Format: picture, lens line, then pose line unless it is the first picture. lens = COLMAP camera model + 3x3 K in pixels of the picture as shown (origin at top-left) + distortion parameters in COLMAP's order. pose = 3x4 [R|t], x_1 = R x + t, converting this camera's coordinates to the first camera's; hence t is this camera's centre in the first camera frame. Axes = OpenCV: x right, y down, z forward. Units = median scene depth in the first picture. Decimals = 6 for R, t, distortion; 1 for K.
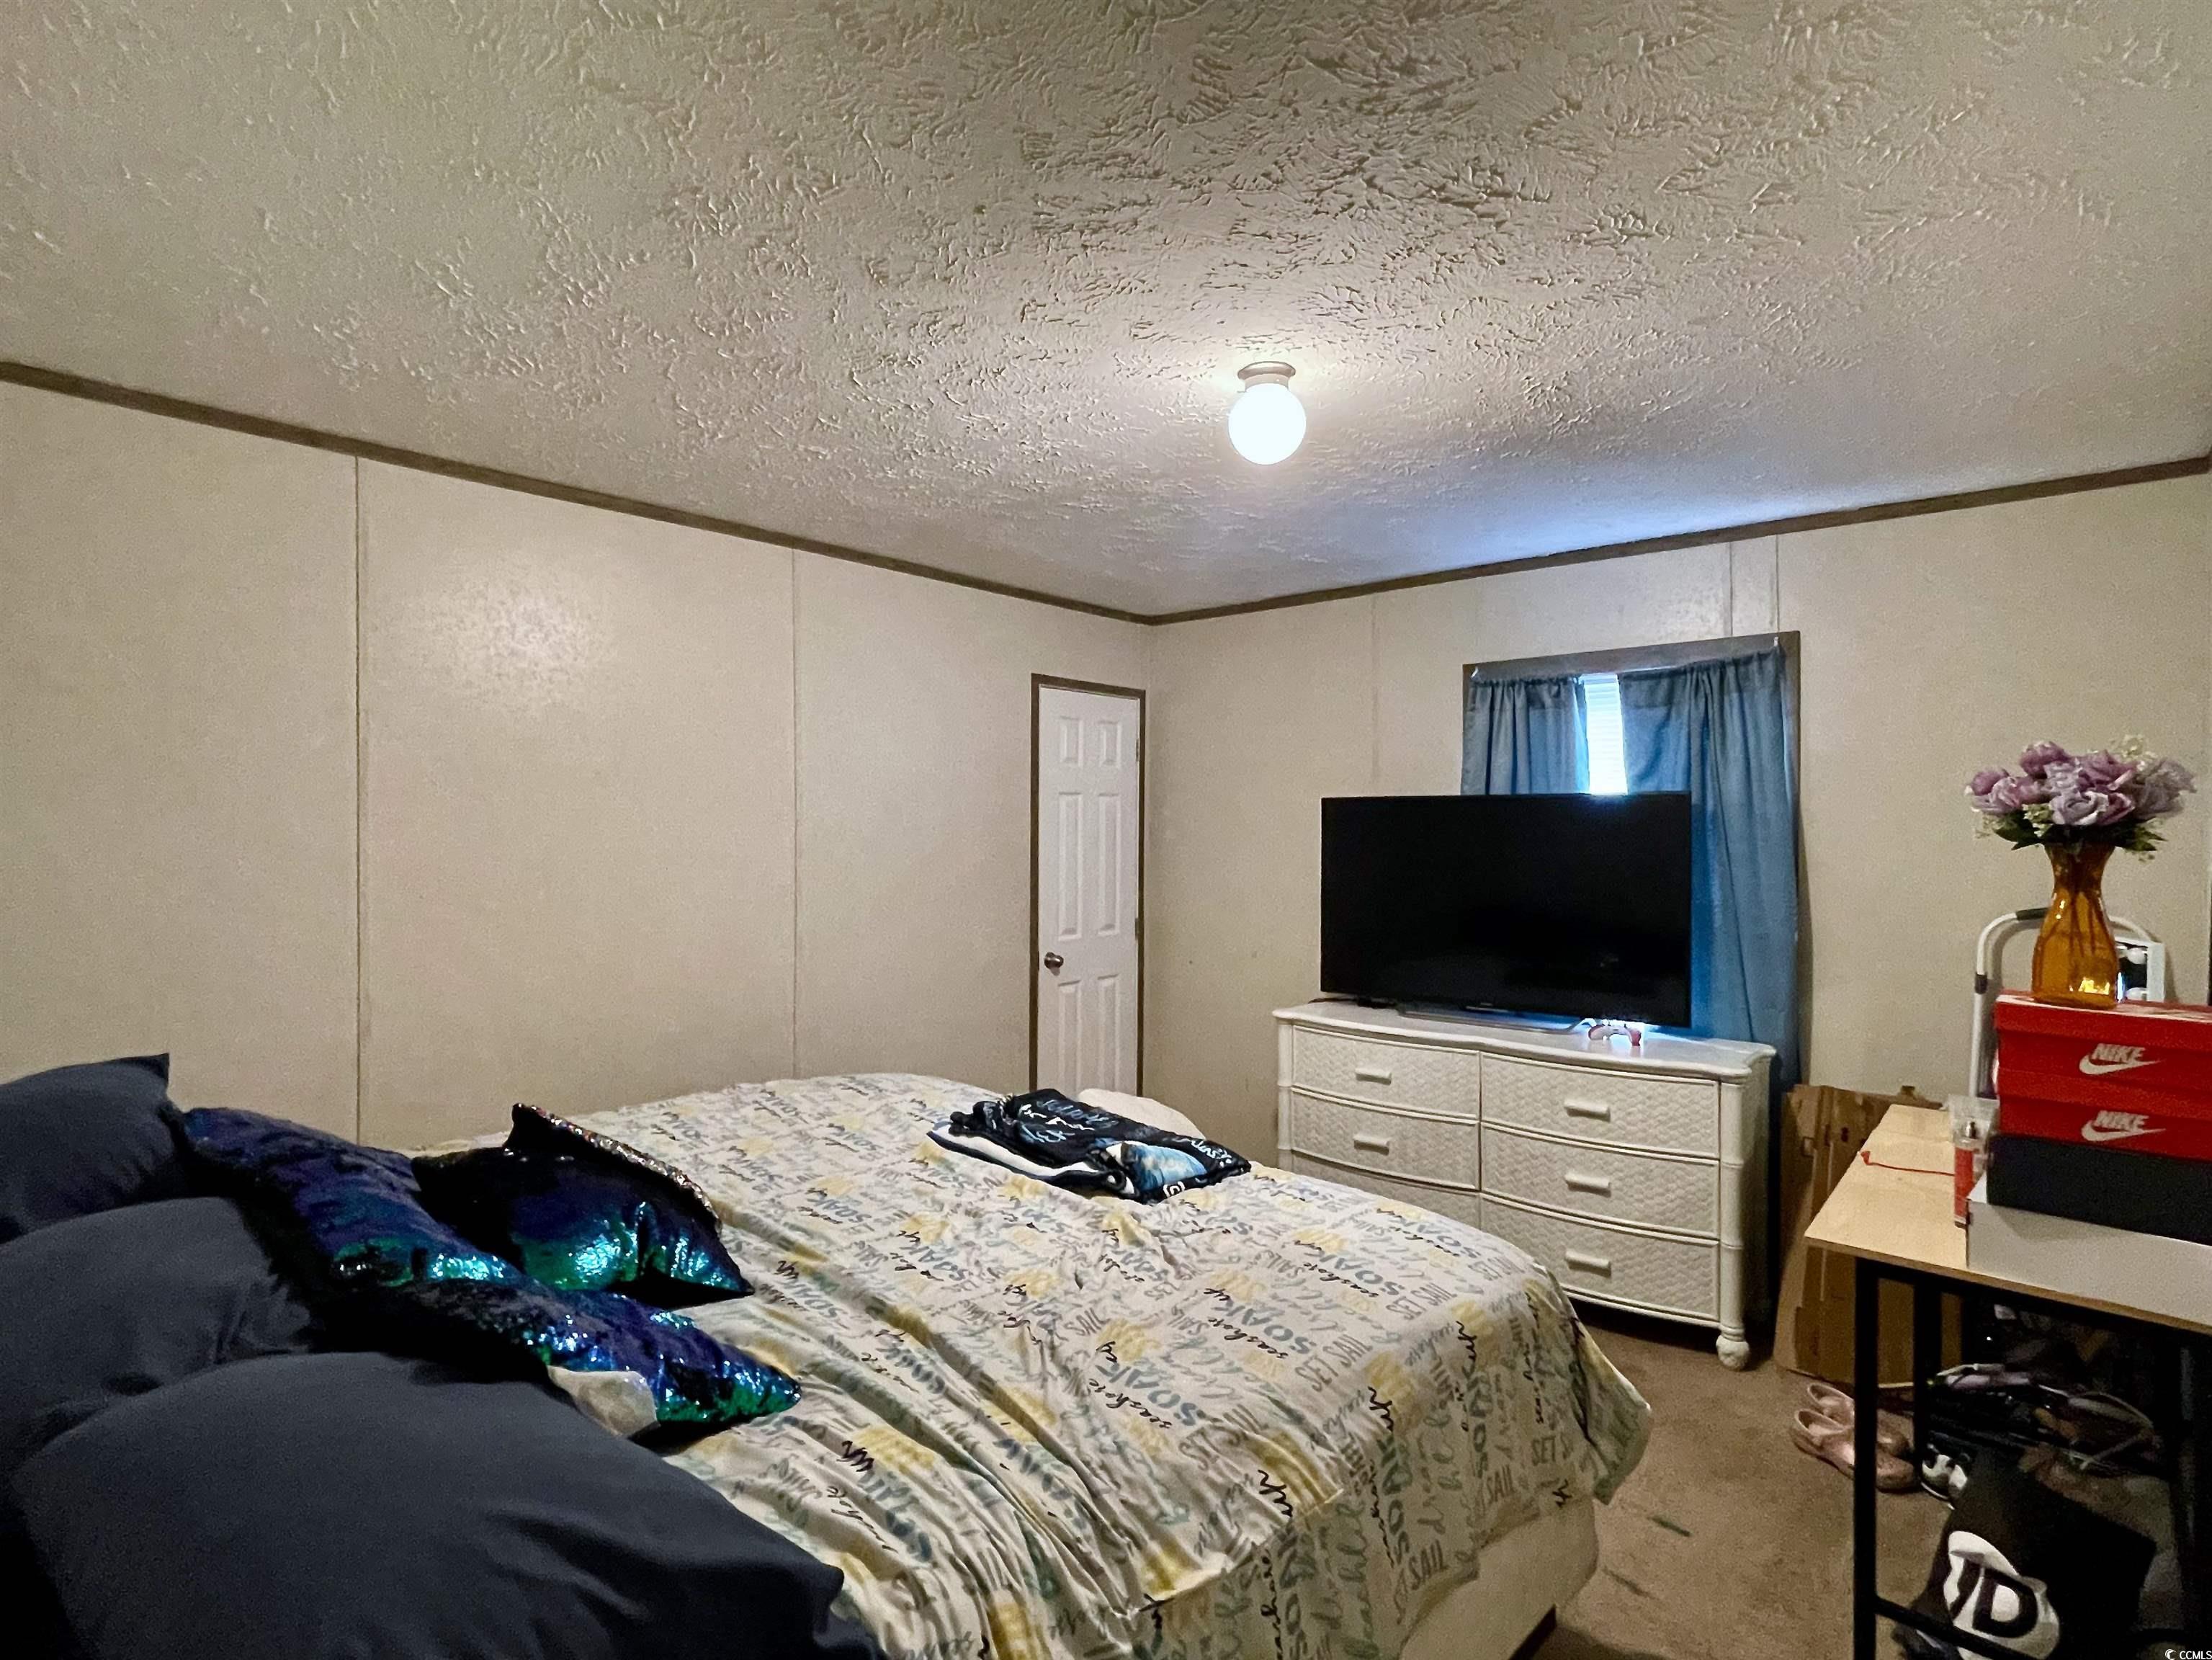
lens RADIAL K [[1106.4, 0, 1106.0], [0, 1106.4, 830.0], [0, 0, 1]] dist [0.001665, 0.000153]
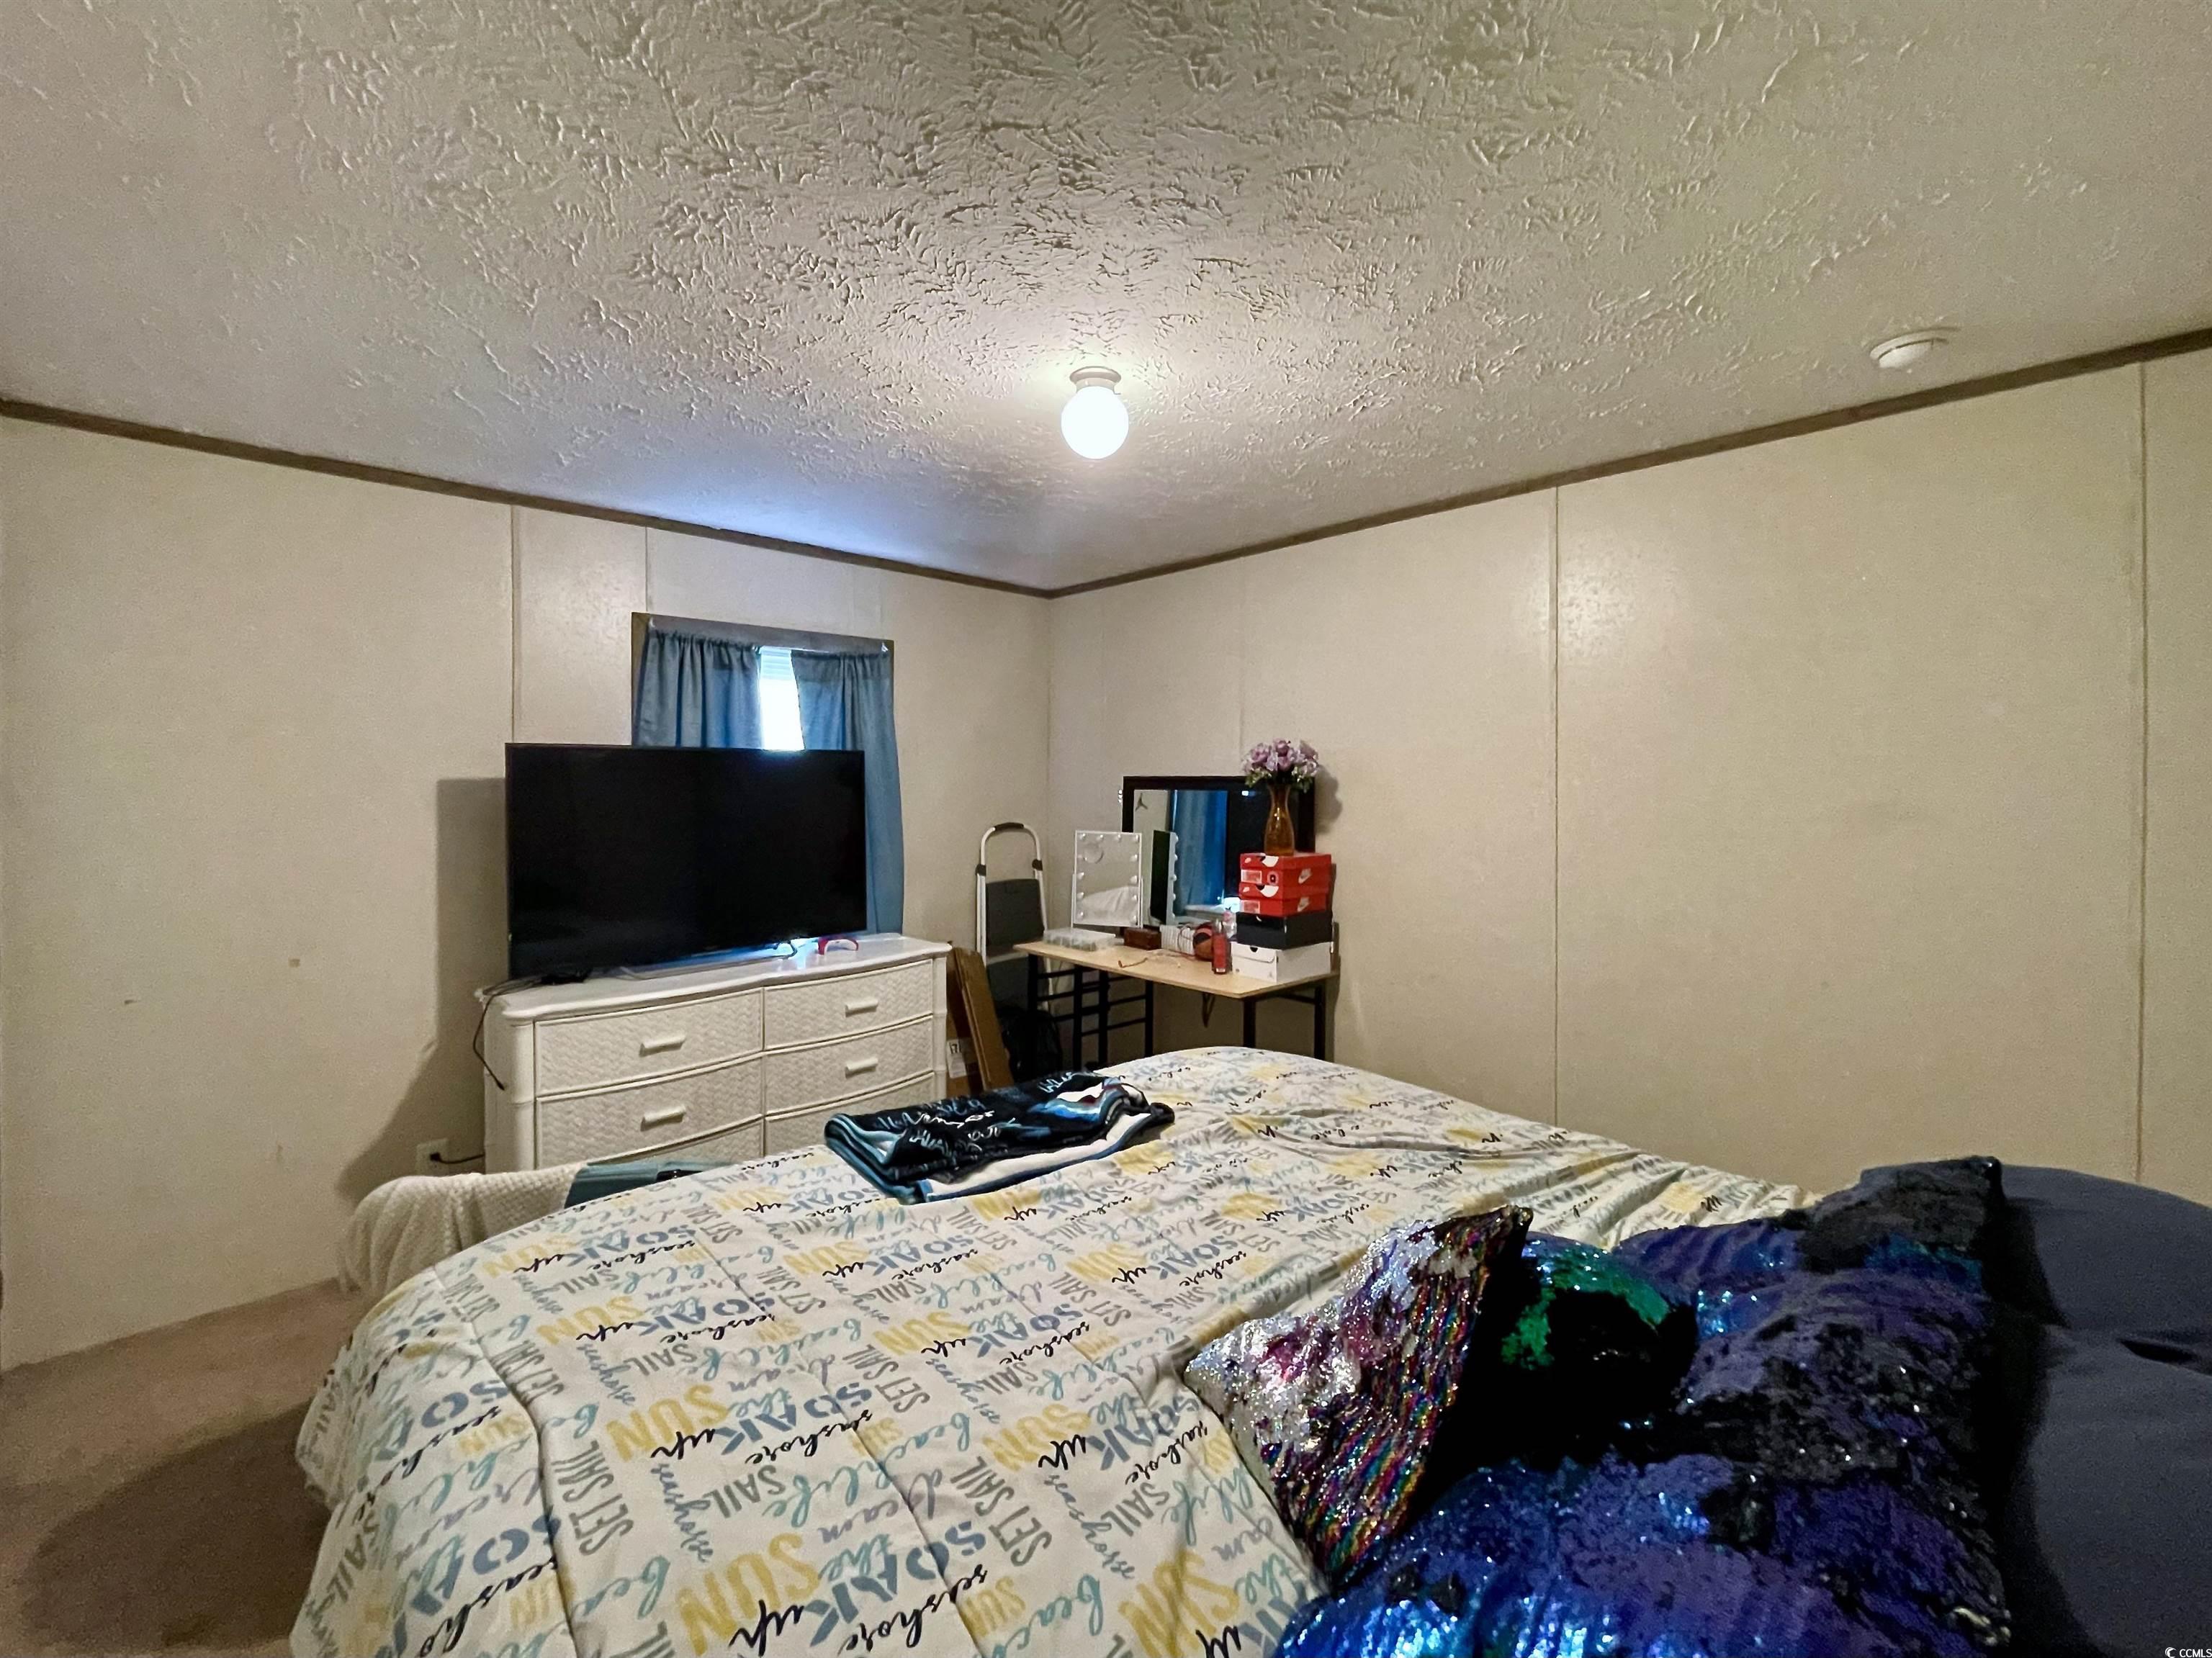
lens RADIAL K [[932.1, 0, 1110.4], [0, 932.1, 806.0], [0, 0, 1]] dist [-0.000406, 0.000205]
pose [[0.099685, -0.029993, 0.994567, -0.512945], [0.004991, 0.999548, 0.029643, -0.000907], [-0.995007, 0.002009, 0.099789, 0.563164]]
